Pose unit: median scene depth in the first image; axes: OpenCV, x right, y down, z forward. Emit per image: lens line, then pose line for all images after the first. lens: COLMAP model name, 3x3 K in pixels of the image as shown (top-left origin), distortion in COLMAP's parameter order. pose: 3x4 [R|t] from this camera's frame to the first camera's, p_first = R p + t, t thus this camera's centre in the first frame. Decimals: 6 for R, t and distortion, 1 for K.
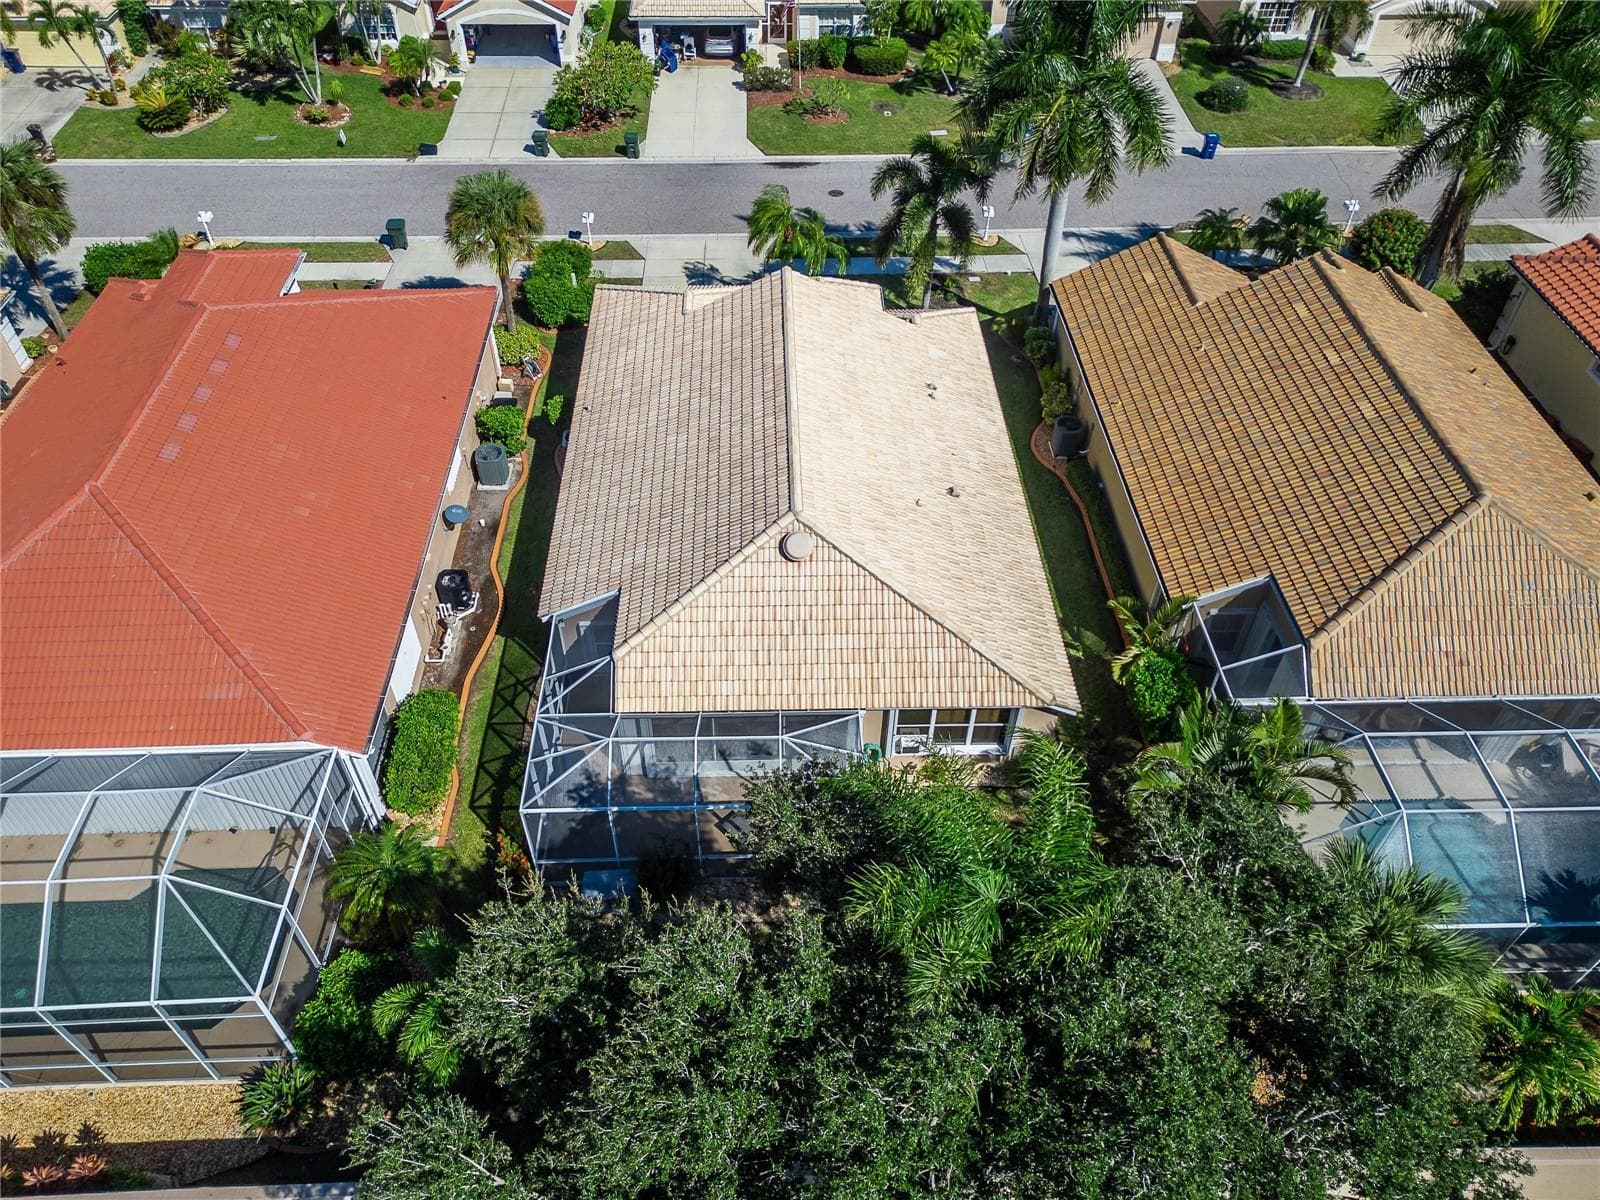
lens RADIAL K [[1143.3, 0, 794.8], [0, 1143.3, 599.2], [0, 0, 1]] dist [0.077464, -0.074495]
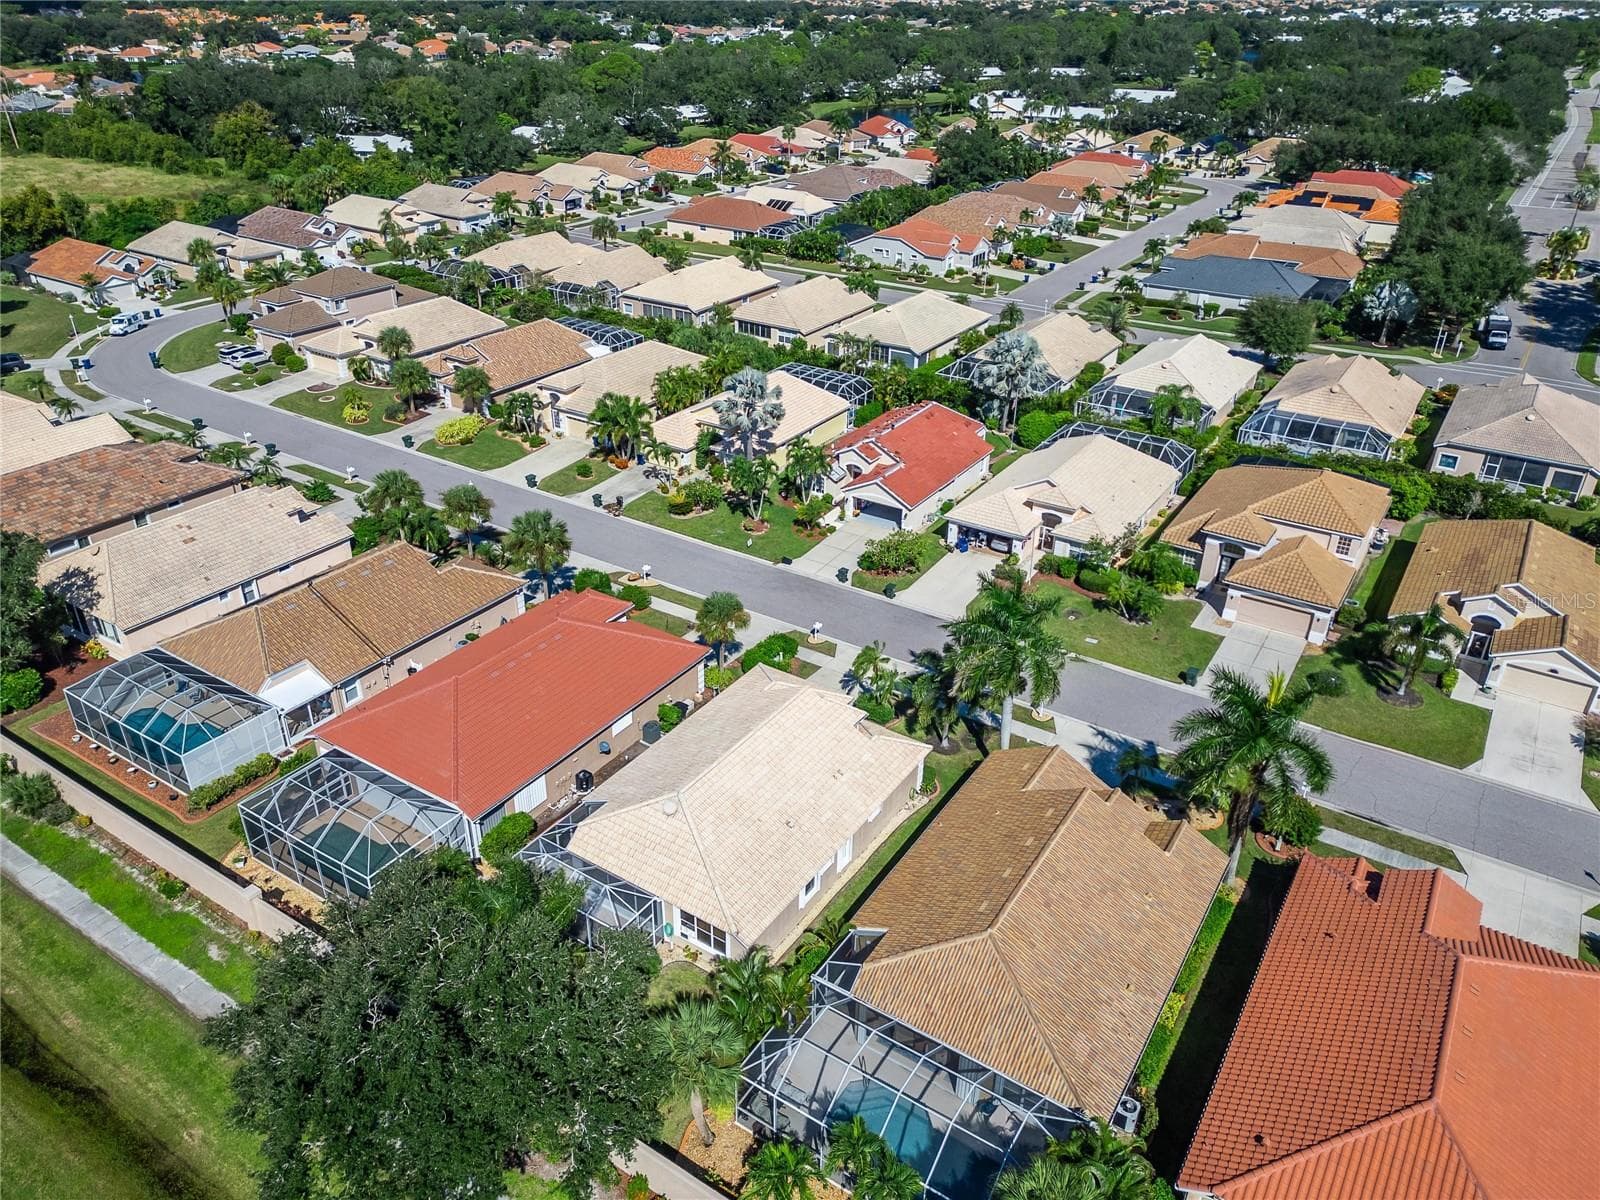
lens RADIAL K [[1143.3, 0, 794.8], [0, 1143.3, 599.2], [0, 0, 1]] dist [0.077464, -0.074495]
pose [[0.816085, 0.276713, -0.507381, 0.502178], [-0.408926, 0.896857, -0.168602, -0.057378], [0.408394, 0.345075, 0.845067, -0.345954]]
